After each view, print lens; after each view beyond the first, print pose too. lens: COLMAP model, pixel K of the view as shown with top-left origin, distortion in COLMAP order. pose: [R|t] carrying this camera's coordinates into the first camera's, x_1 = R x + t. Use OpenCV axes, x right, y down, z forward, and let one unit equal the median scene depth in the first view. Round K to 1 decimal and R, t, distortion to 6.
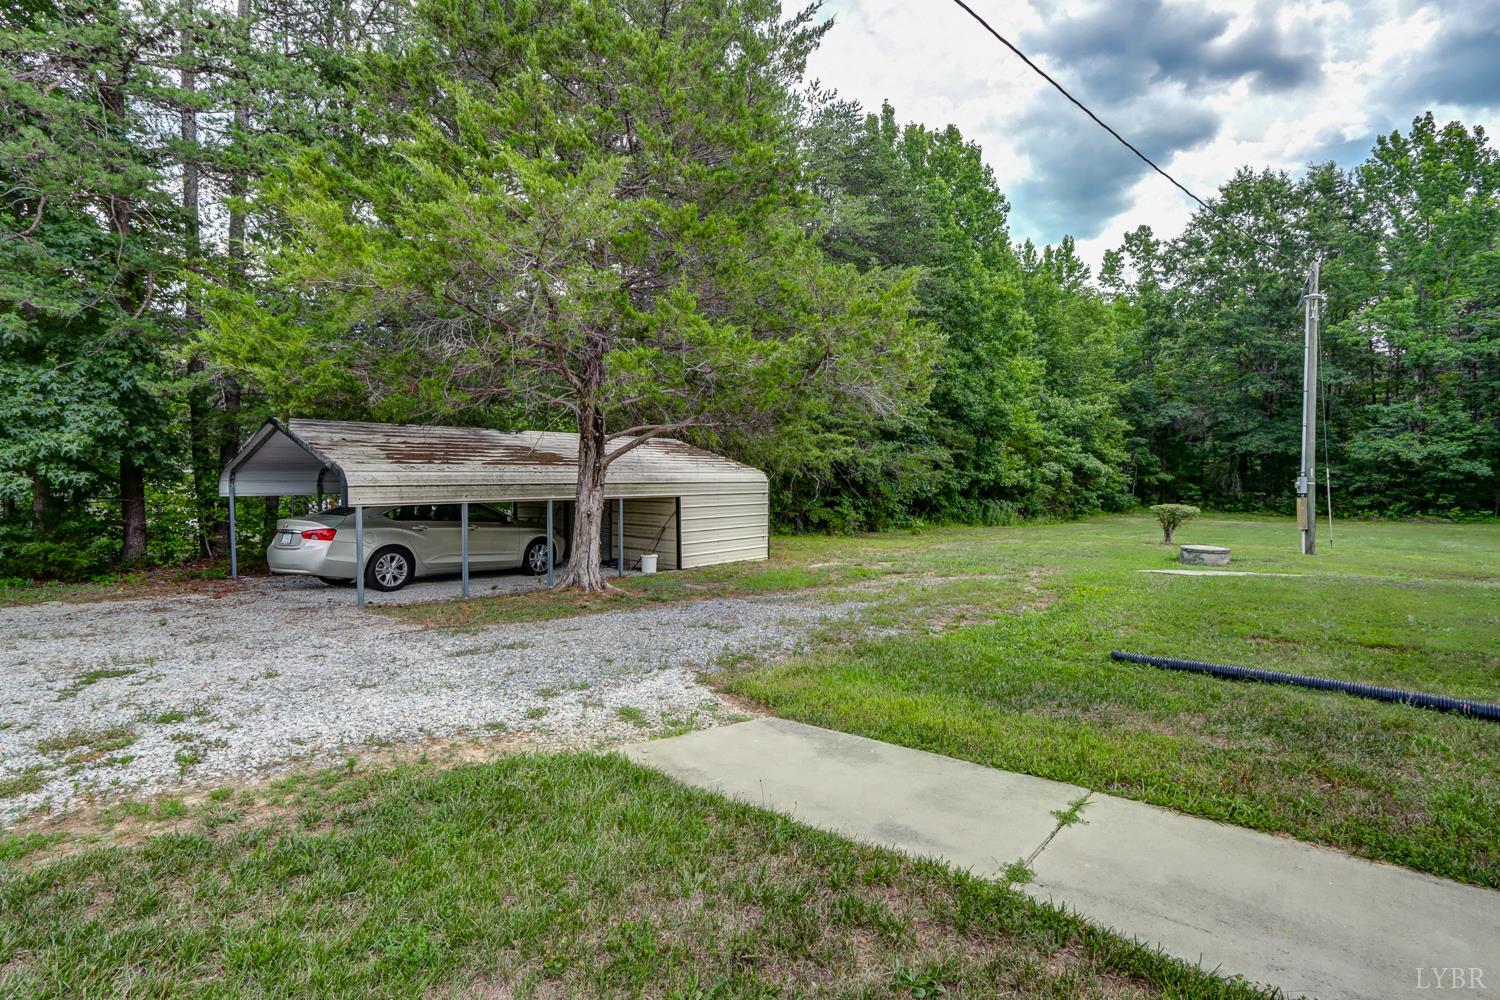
lens RADIAL K [[726.0, 0, 736.7], [0, 726.0, 487.9], [0, 0, 1]] dist [-0.021395, 0.005622]
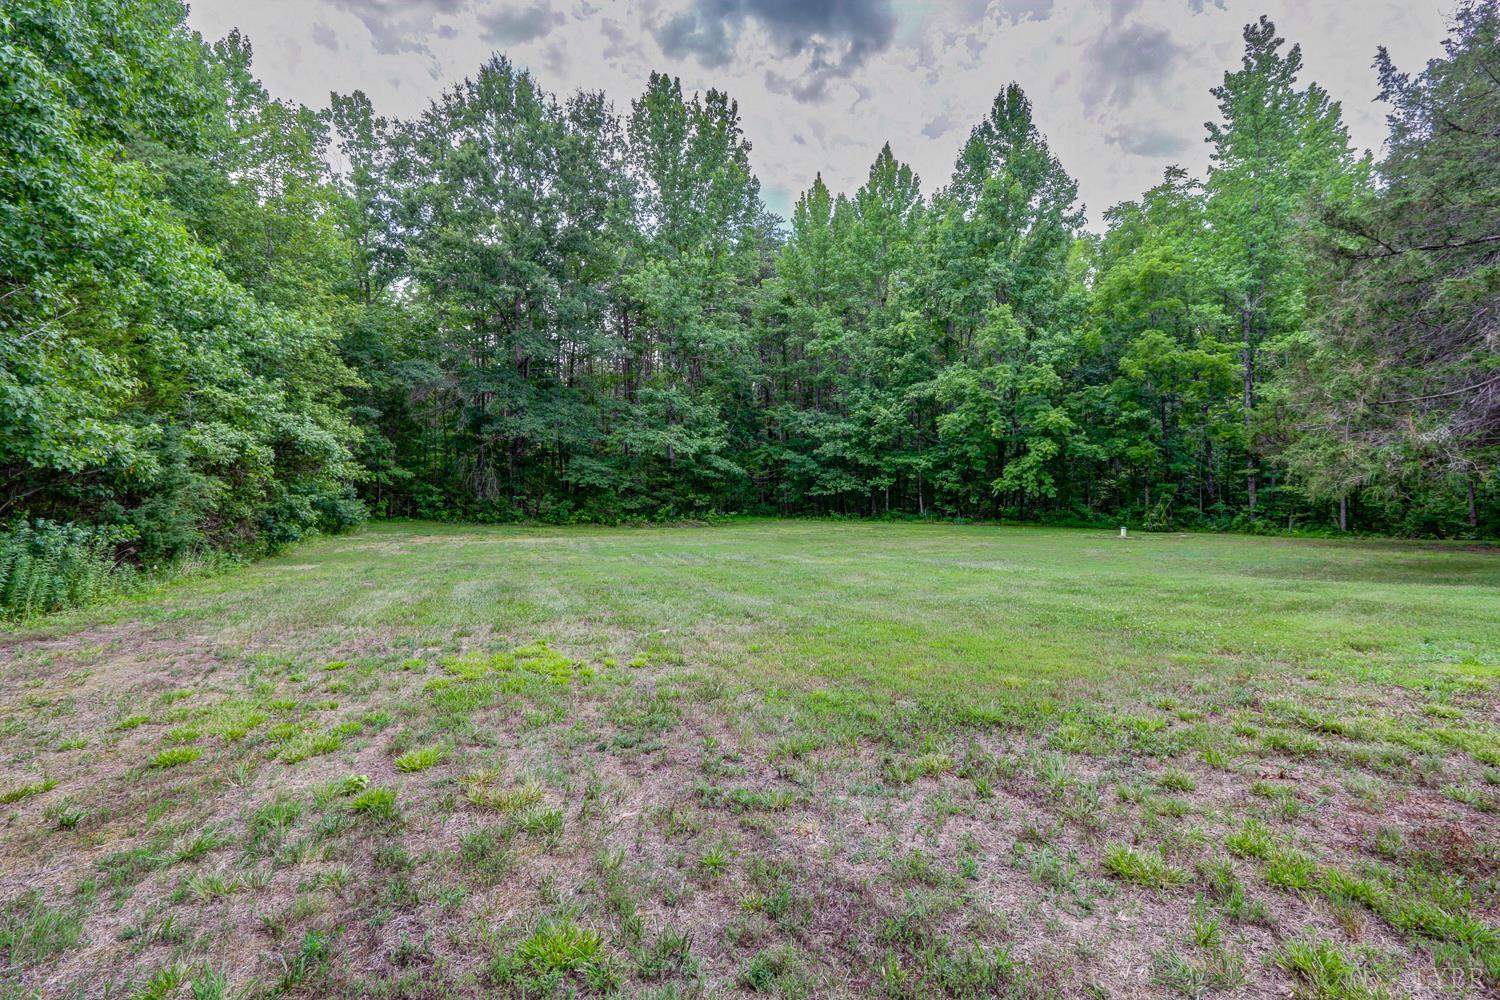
lens RADIAL K [[707.3, 0, 743.3], [0, 707.3, 491.4], [0, 0, 1]] dist [-0.019286, 0.000555]
pose [[0.460557, -0.002449, 0.887627, 0.206009], [0.012030, 0.999922, -0.003483, 0.008167], [-0.887549, 0.012283, 0.460550, 0.517735]]
